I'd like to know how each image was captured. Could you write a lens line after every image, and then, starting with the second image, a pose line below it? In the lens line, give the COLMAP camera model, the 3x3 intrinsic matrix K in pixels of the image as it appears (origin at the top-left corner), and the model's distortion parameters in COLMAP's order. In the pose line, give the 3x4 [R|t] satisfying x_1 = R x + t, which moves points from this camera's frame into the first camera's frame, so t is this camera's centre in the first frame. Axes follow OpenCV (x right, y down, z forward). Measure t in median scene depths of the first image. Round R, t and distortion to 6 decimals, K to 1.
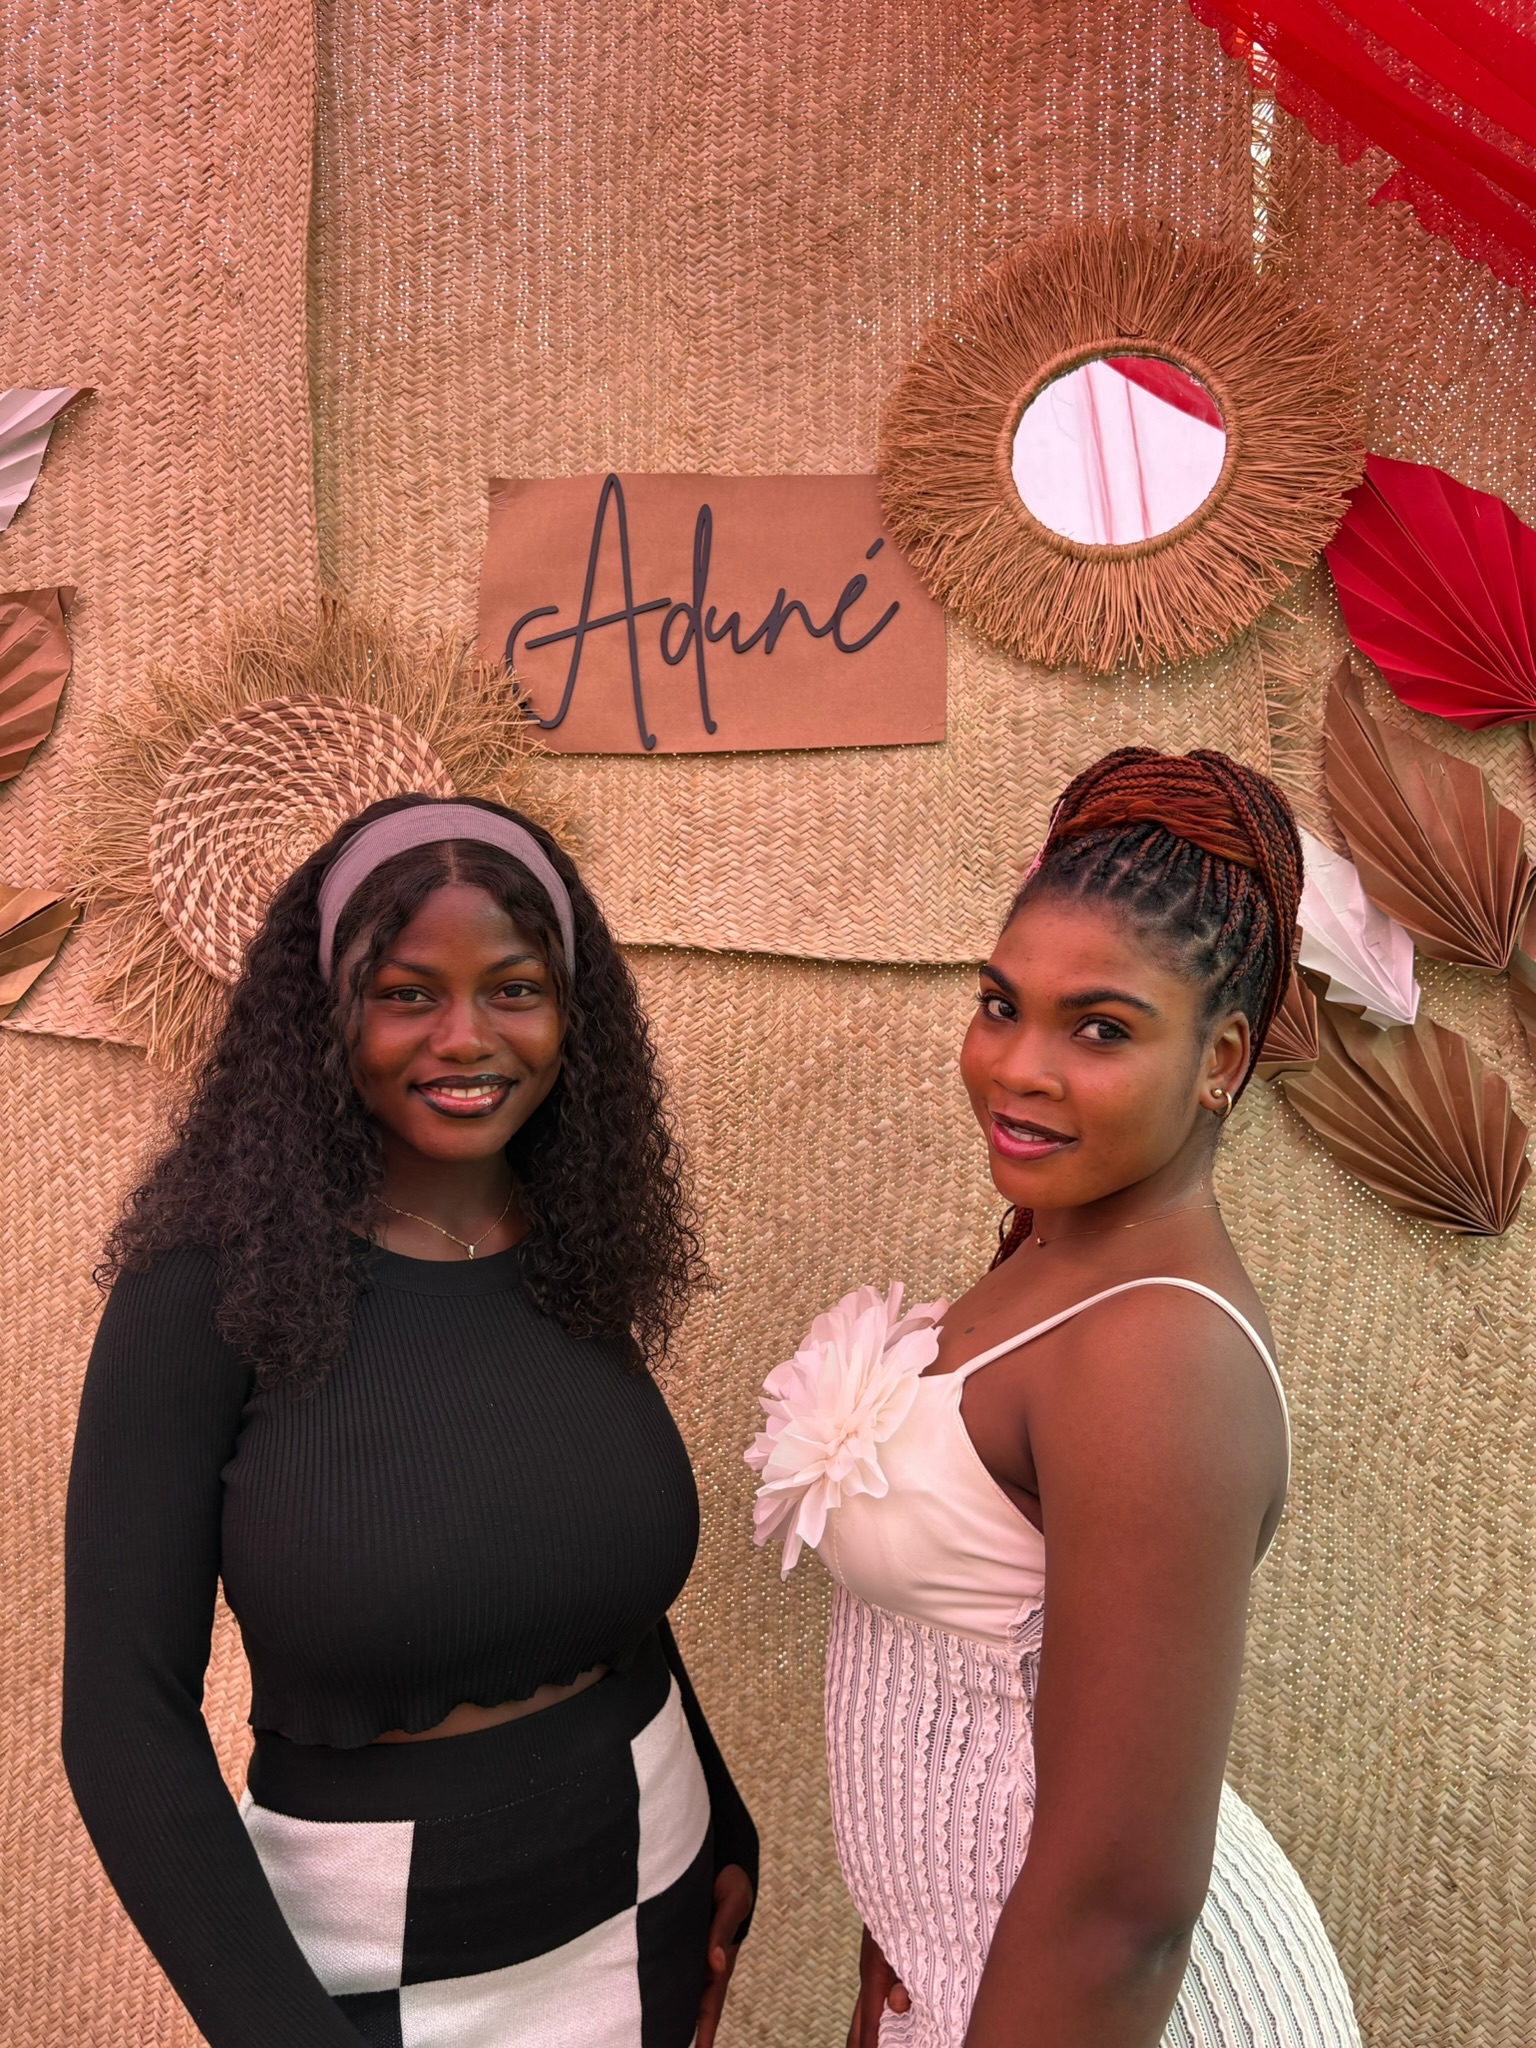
lens RADIAL K [[1677.3, 0, 768.5], [0, 1677.3, 1043.9], [0, 0, 1]] dist [0.011757, 0.002434]
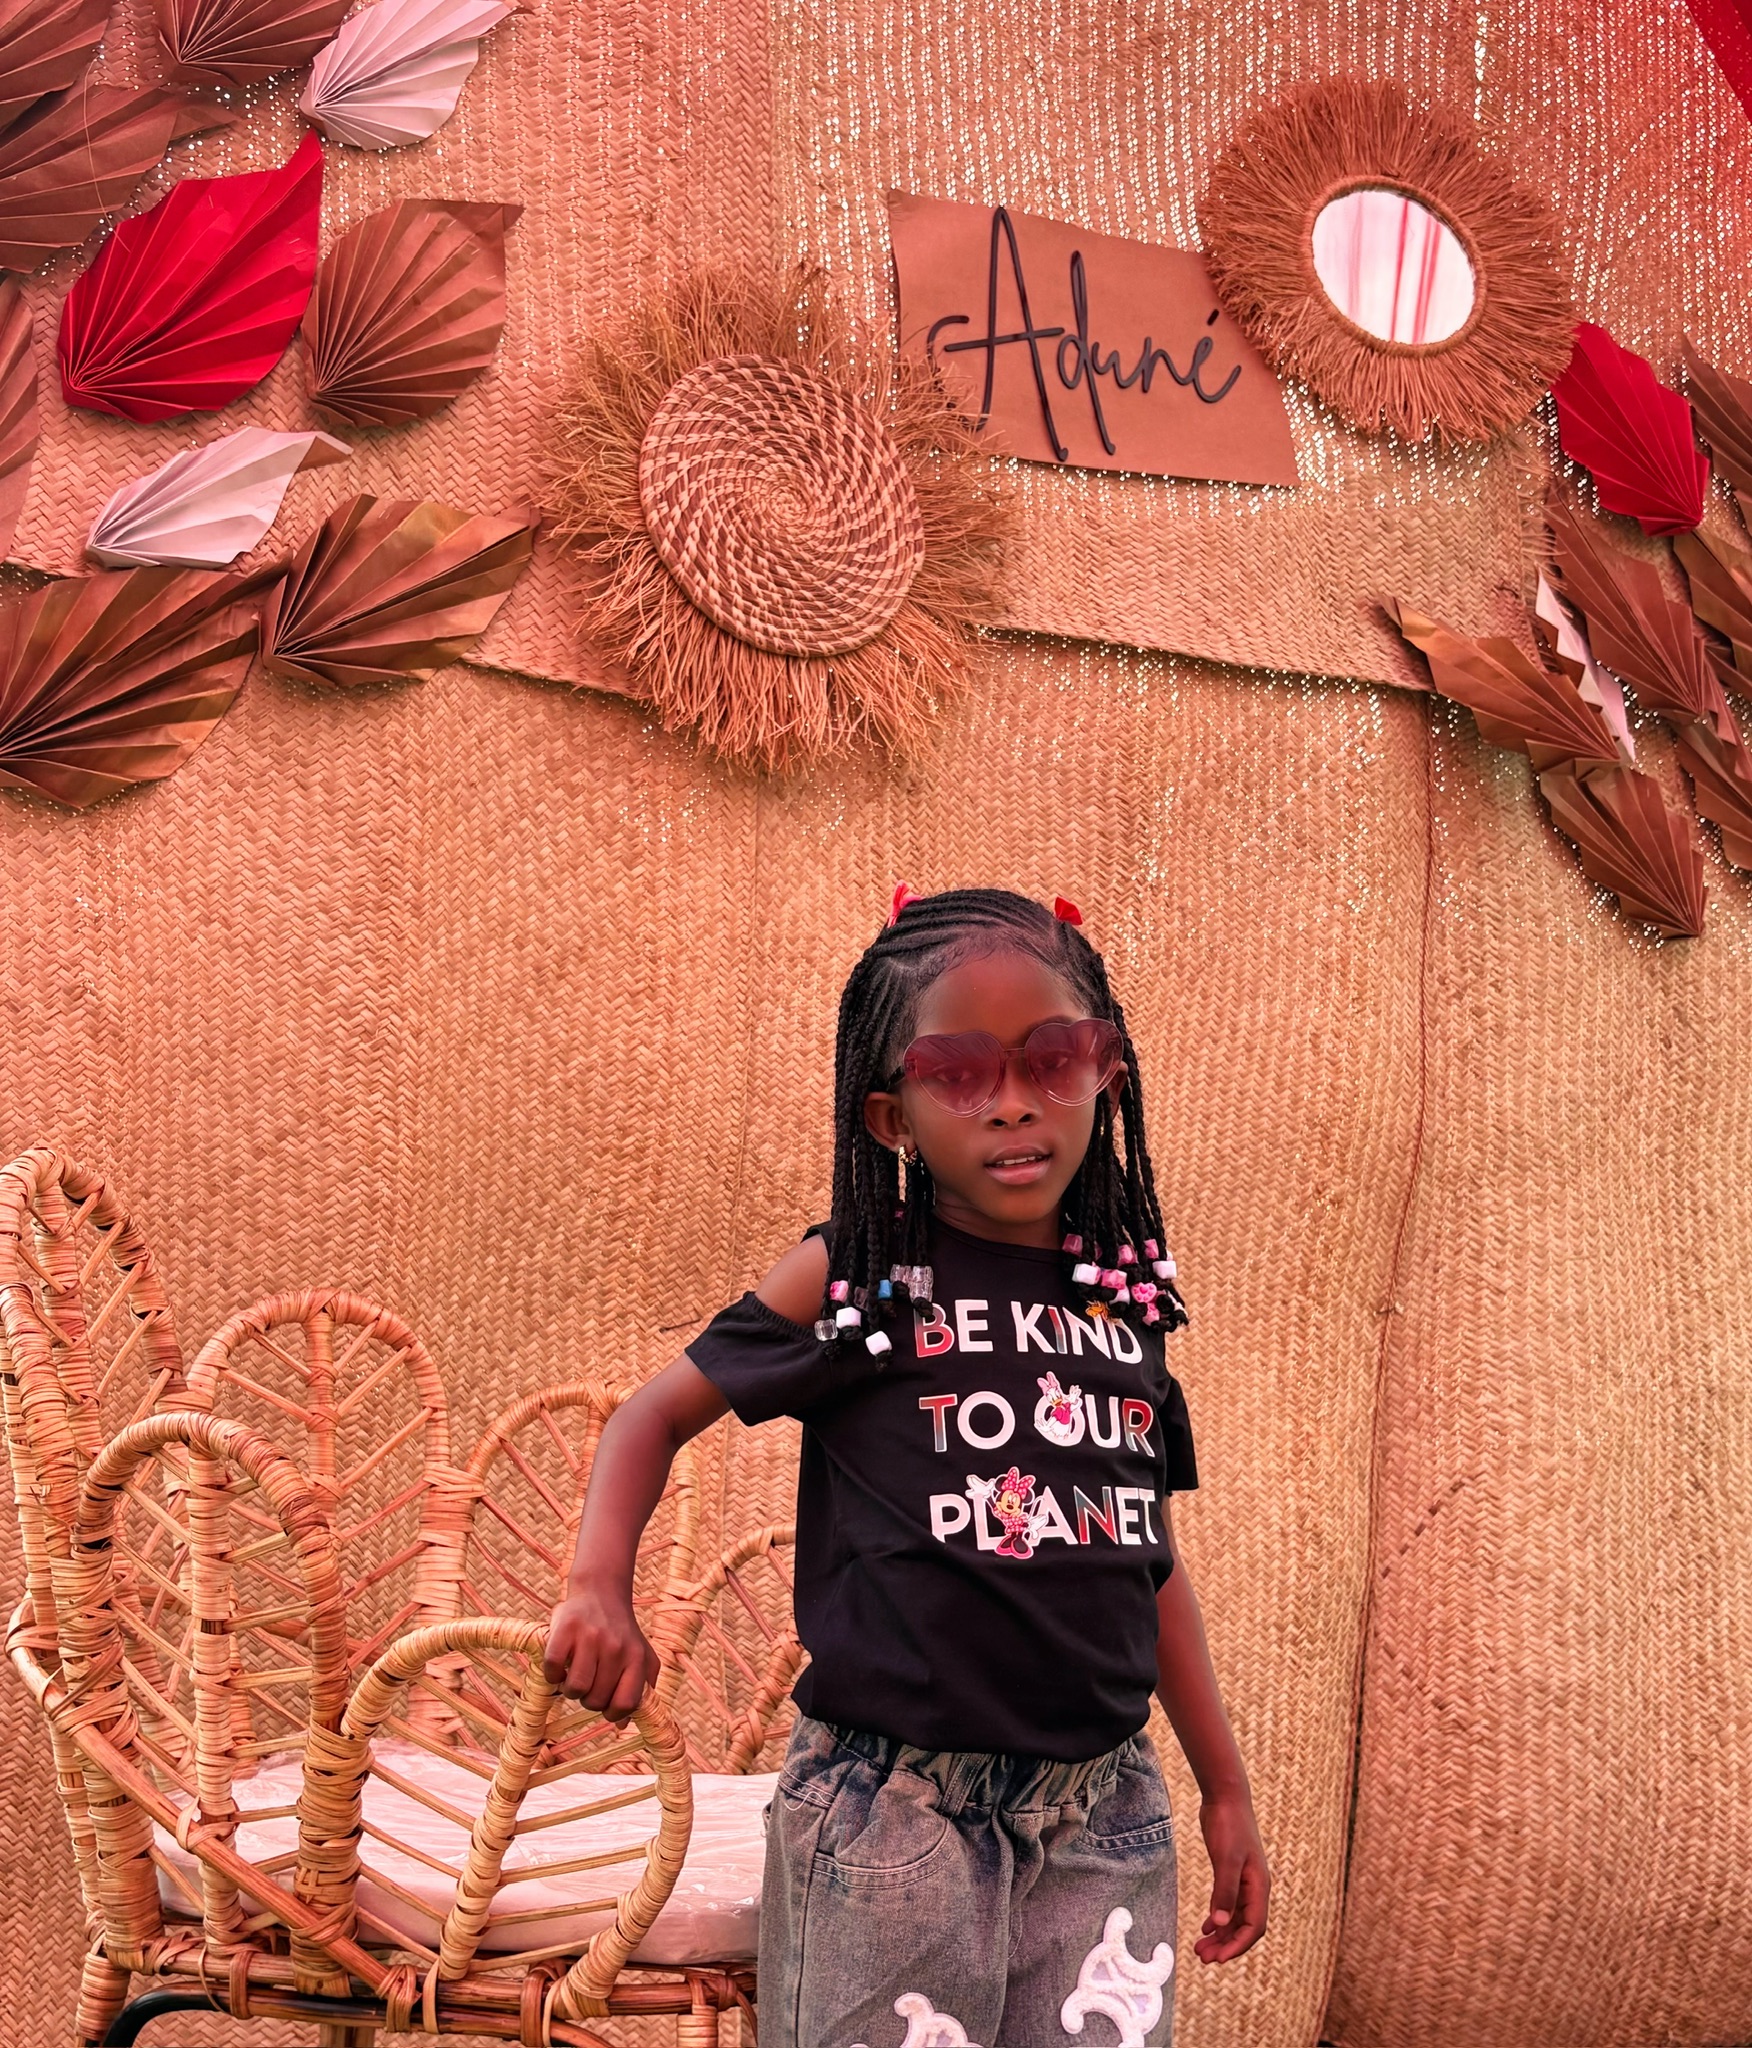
lens RADIAL K [[2469.5, 0, 801.4], [0, 2469.5, 1125.2], [0, 0, 1]] dist [0.168276, -0.449432]
pose [[0.875818, 0.020399, 0.482210, -0.965922], [0.032095, 0.994433, -0.100361, 0.392525], [-0.481573, 0.103375, 0.870288, -0.244879]]
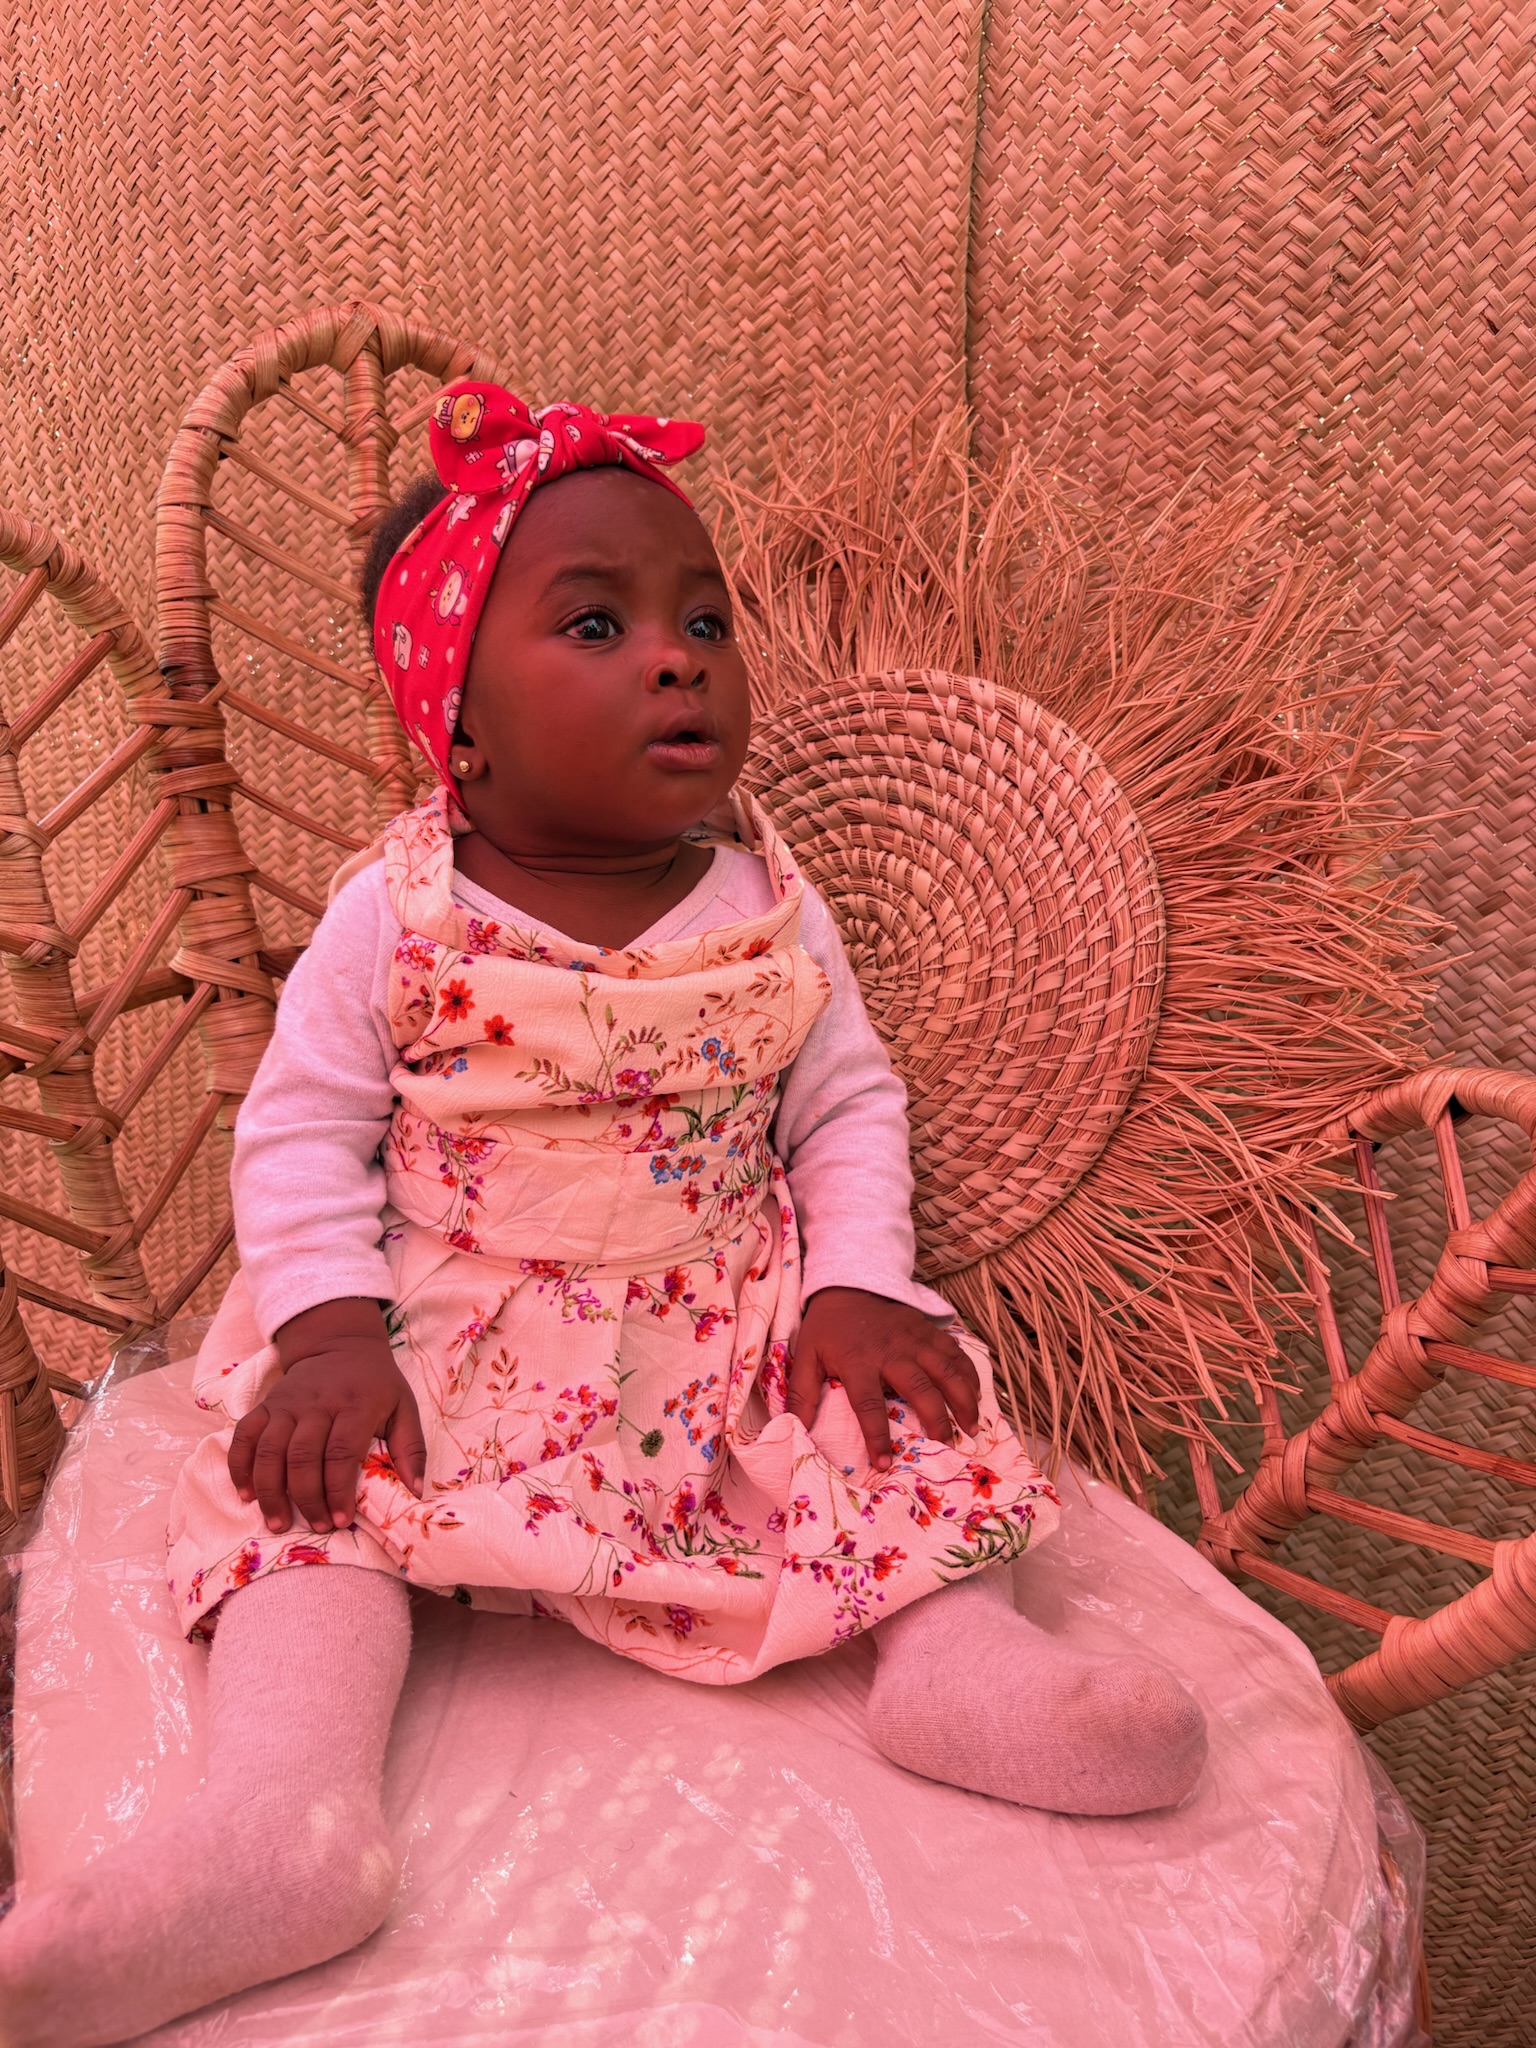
lens RADIAL K [[1548.7, 0, 767.7], [0, 1548.7, 1050.5], [0, 0, 1]] dist [0.083062, -0.117014]
pose [[0.945286, 0.097580, -0.311309, -0.188835], [-0.026093, 0.973777, 0.226001, 0.391903], [0.325199, -0.205513, 0.923044, 0.527200]]
